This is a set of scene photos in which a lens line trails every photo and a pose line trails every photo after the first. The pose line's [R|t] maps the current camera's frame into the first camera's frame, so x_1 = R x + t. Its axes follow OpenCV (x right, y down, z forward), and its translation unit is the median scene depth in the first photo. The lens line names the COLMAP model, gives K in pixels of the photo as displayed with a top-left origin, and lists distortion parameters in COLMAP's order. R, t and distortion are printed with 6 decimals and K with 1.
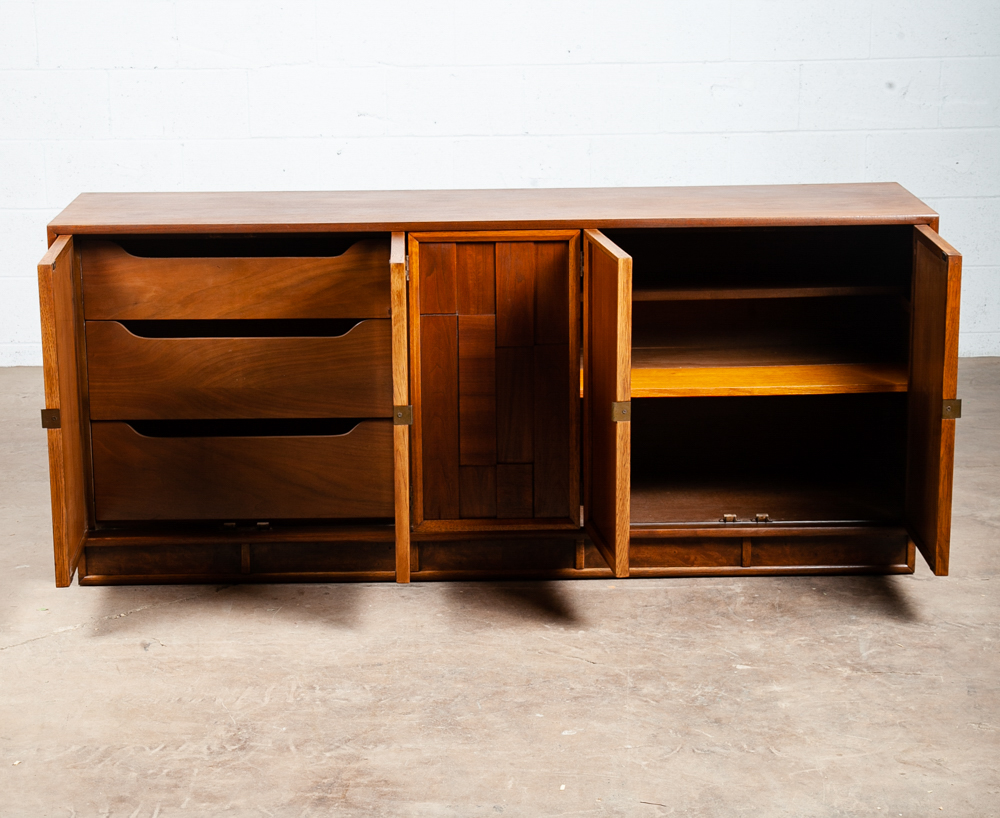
lens RADIAL K [[2372.1, 0, 483.5], [0, 2372.1, 434.7], [0, 0, 1]] dist [0.214394, 0.000000]
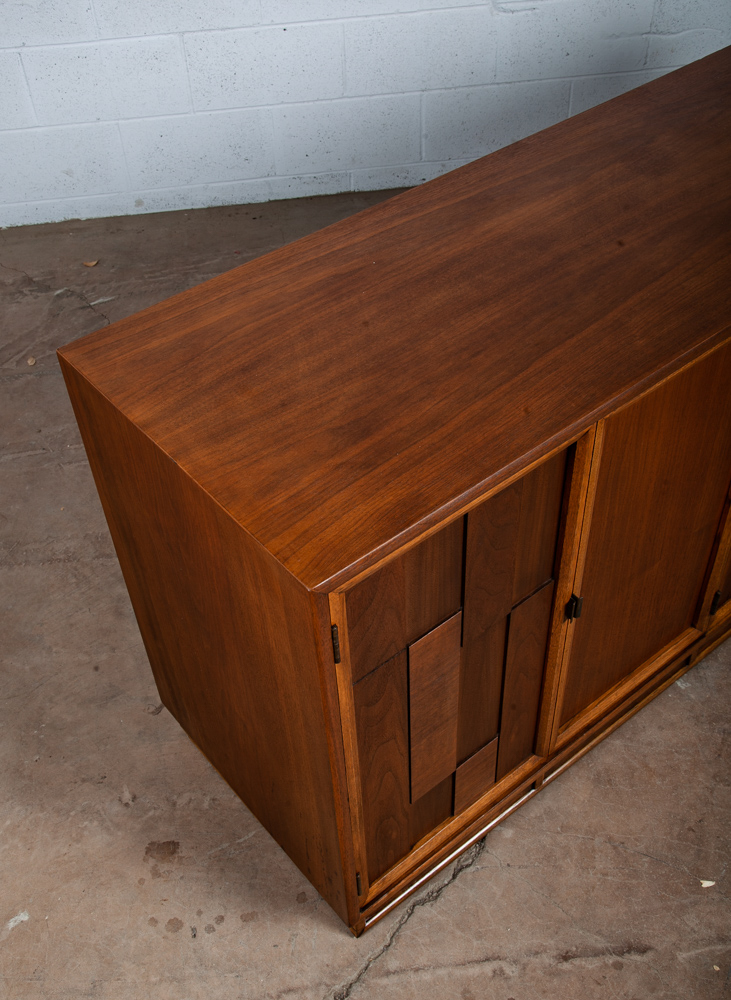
lens RADIAL K [[1063.0, 0, 350.0], [0, 1063.0, 510.8], [0, 0, 1]] dist [-0.013915, 0.000000]
pose [[0.991971, -0.110915, 0.060764, -0.115797], [0.064725, 0.858015, 0.509531, -0.200390], [-0.108651, -0.501506, 0.858304, 0.860164]]
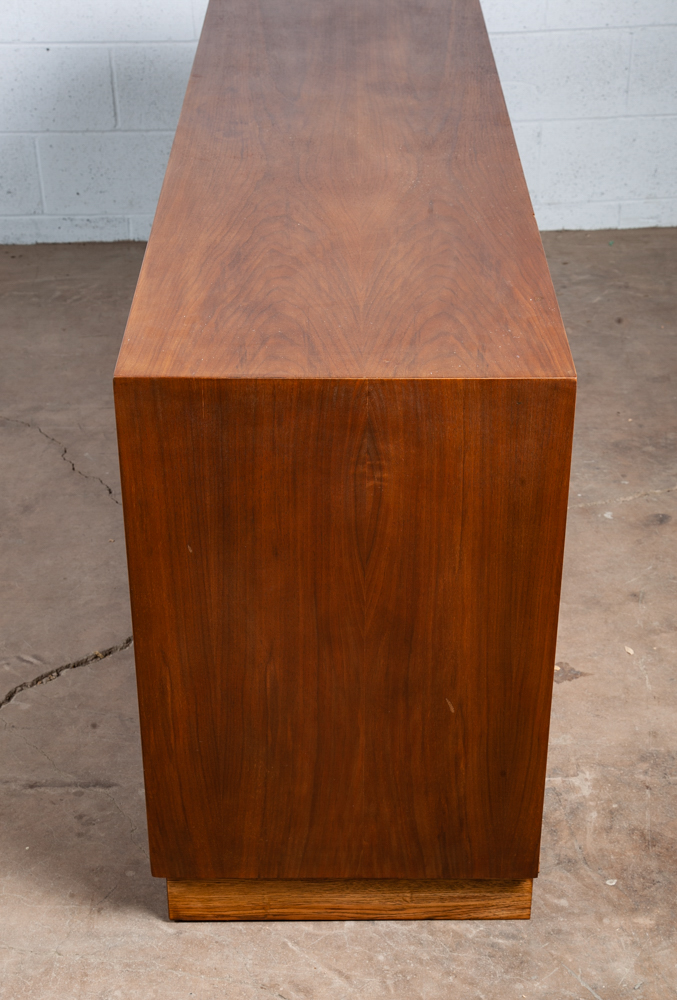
lens RADIAL K [[1698.9, 0, 342.2], [0, 1698.9, 583.3], [0, 0, 1]] dist [0.183122, 0.000000]
pose [[0.999628, -0.020929, 0.017495, 0.032837], [0.014755, 0.954282, 0.298543, -0.139030], [-0.022943, -0.298174, 0.954236, 0.584173]]
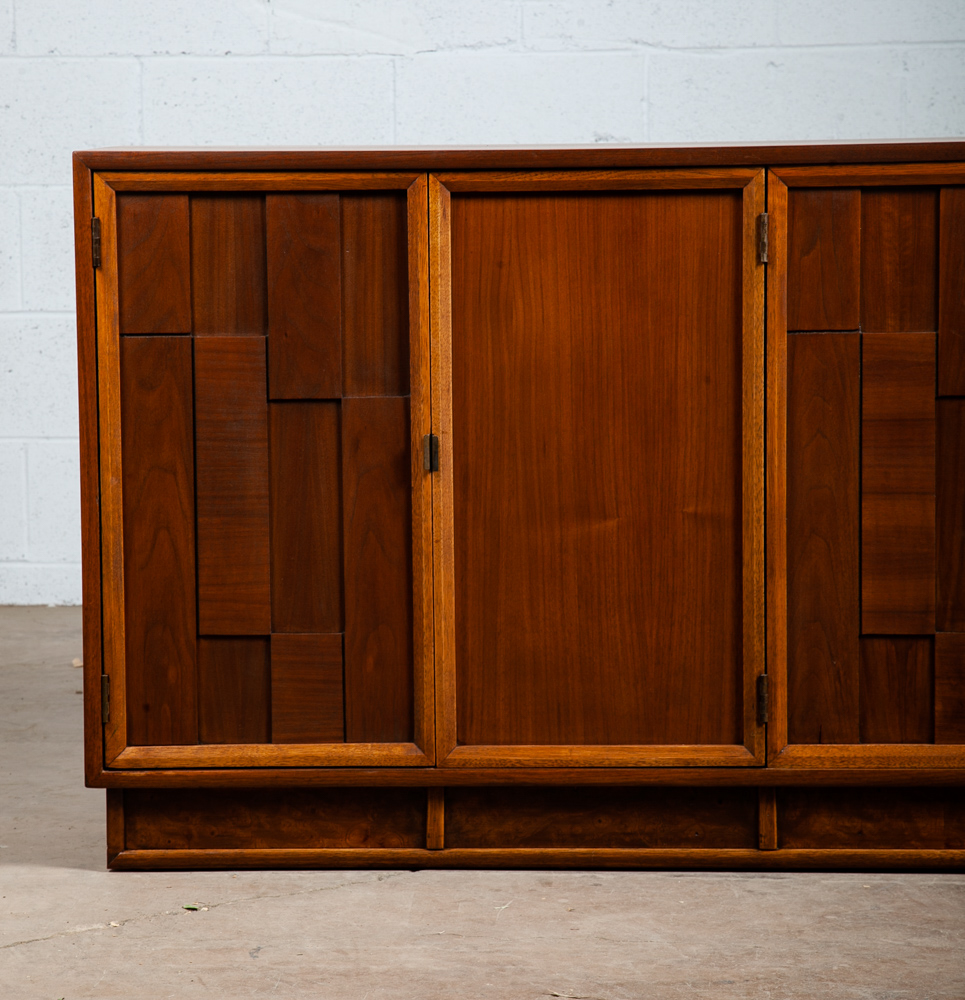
lens RADIAL K [[4014.3, 0, 474.2], [0, 4014.3, 497.2], [0, 0, 1]] dist [0.620517, 0.000000]
pose [[0.999053, 0.006051, -0.043086, -0.057704], [-0.012061, 0.989988, -0.140639, 0.110431], [0.041804, 0.141025, 0.989123, 0.144370]]
